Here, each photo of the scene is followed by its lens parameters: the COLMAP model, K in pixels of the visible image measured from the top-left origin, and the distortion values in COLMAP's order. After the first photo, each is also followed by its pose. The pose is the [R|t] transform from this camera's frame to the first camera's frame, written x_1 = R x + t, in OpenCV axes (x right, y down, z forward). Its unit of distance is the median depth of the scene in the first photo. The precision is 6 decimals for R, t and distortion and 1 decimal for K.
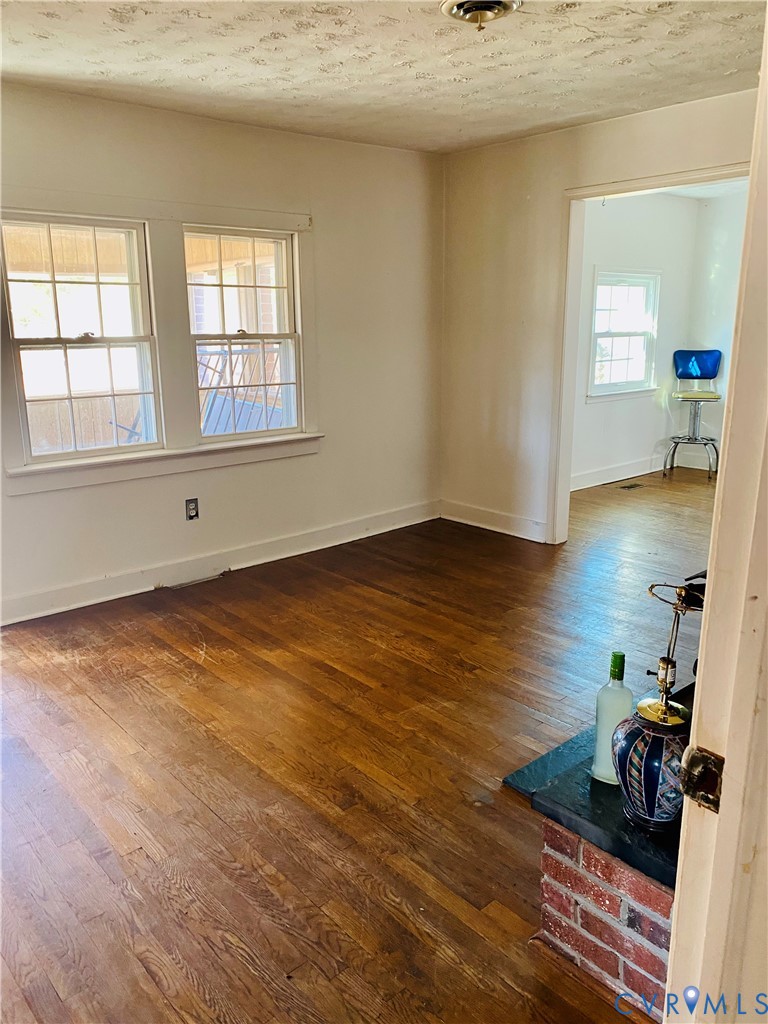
lens RADIAL K [[758.1, 0, 386.3], [0, 758.1, 483.2], [0, 0, 1]] dist [0.065350, -0.046998]
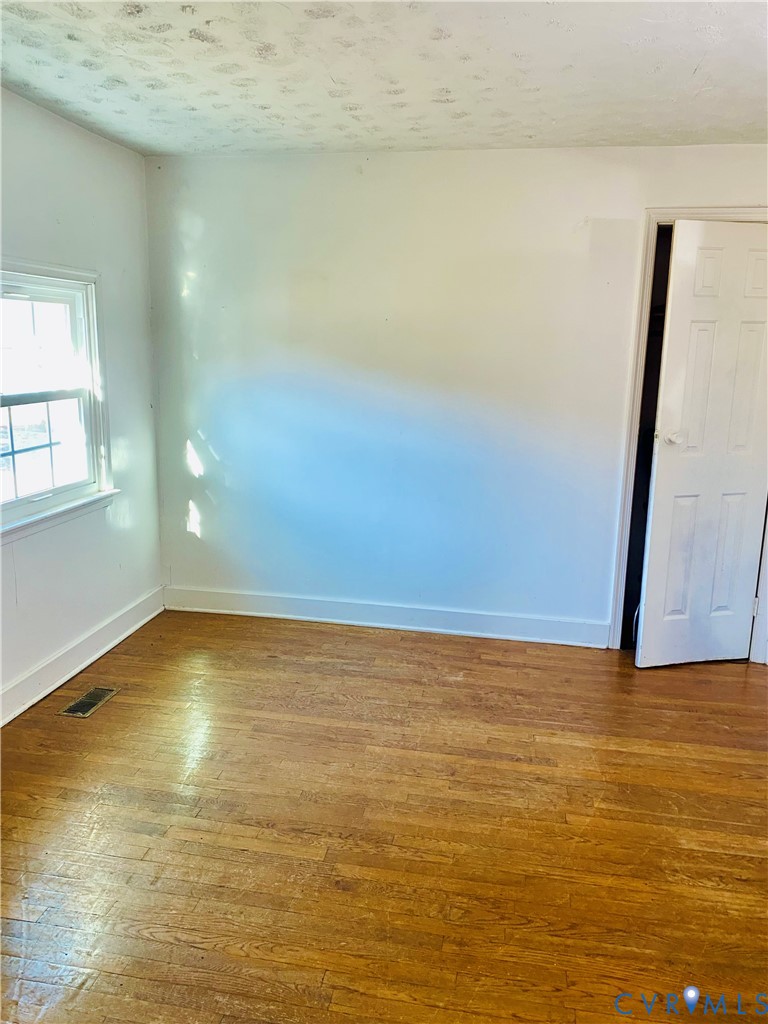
lens RADIAL K [[758.1, 0, 386.3], [0, 758.1, 483.2], [0, 0, 1]] dist [0.065350, -0.046998]
pose [[0.772010, -0.099063, 0.627844, 0.033543], [0.114294, 0.993315, 0.016189, -0.024040], [-0.625250, 0.059261, 0.778171, 0.094192]]
